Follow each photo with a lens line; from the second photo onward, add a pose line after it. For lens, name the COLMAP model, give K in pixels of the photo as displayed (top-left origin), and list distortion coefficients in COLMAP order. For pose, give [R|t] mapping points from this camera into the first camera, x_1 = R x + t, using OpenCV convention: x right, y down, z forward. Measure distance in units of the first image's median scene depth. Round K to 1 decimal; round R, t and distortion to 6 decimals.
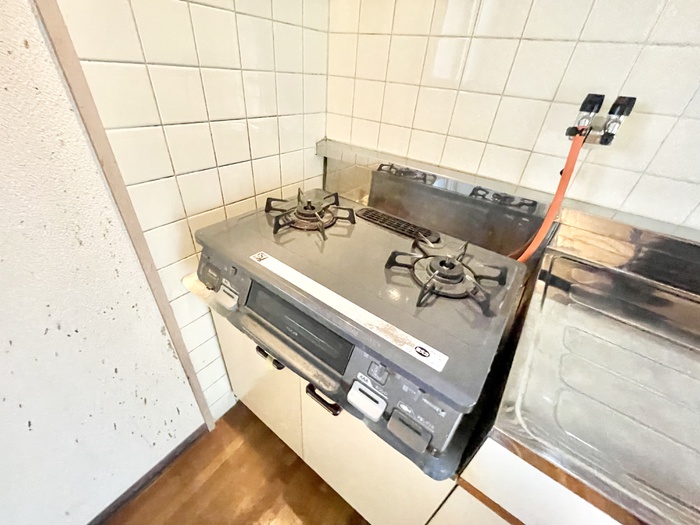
lens RADIAL K [[284.6, 0, 350.0], [0, 284.6, 262.5], [0, 0, 1]] dist [0.000445, -0.000443]
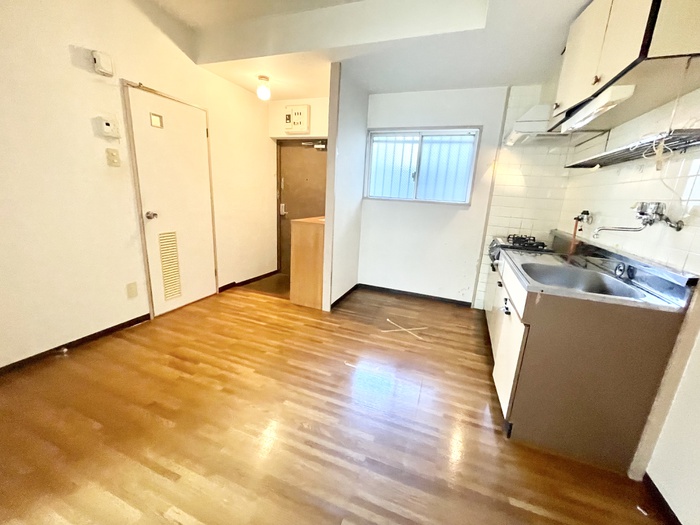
lens RADIAL K [[284.1, 0, 350.0], [0, 284.1, 262.5], [0, 0, 1]] dist [-0.001391, -0.000214]
pose [[0.258870, 0.172452, -0.950393, 3.046248], [-0.575183, 0.817983, -0.008244, 1.491585], [0.775984, 0.548784, 0.310943, -1.854804]]
